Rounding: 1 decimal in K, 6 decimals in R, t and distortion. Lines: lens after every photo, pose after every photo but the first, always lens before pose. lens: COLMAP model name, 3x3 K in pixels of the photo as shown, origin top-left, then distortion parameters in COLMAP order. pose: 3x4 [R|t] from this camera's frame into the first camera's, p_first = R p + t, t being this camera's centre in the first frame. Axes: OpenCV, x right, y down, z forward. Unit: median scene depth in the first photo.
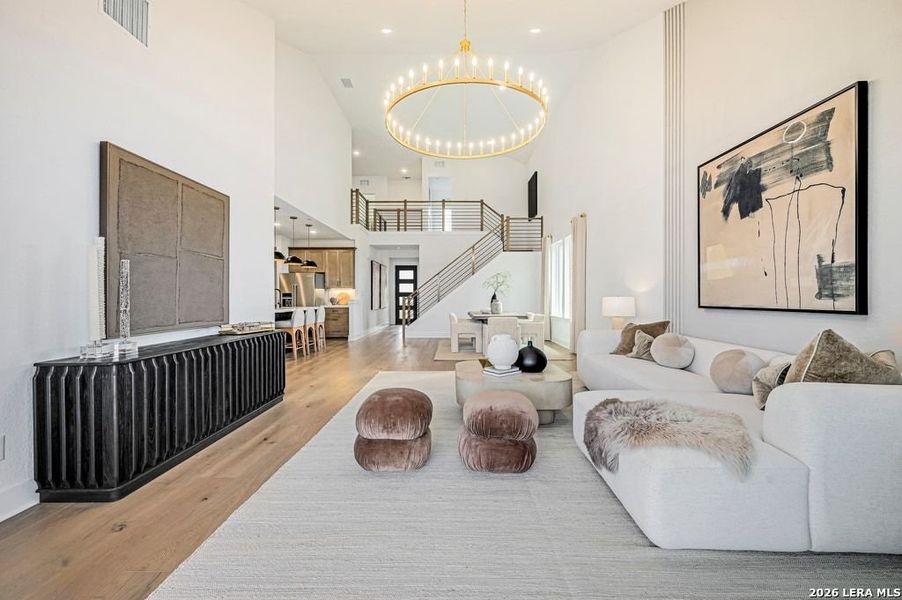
lens RADIAL K [[358.1, 0, 452.3], [0, 358.1, 298.3], [0, 0, 1]] dist [-0.000963, -0.000106]
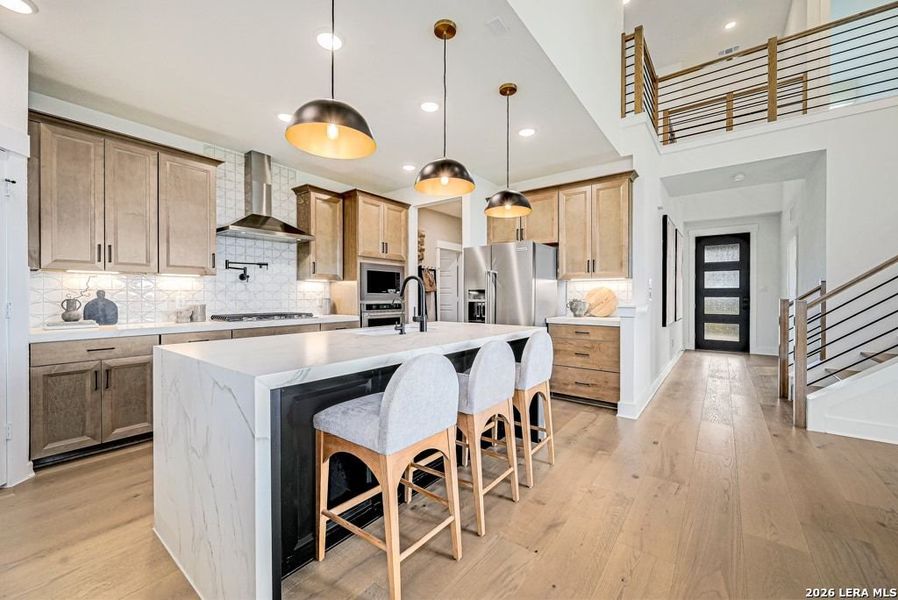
lens RADIAL K [[356.5, 0, 450.3], [0, 356.5, 298.3], [0, 0, 1]] dist [-0.000963, -0.000106]
pose [[0.794242, 0.004920, -0.607581, -0.547164], [-0.003823, 0.999988, 0.003100, -0.012554], [0.607589, -0.000140, 0.794251, 1.607875]]
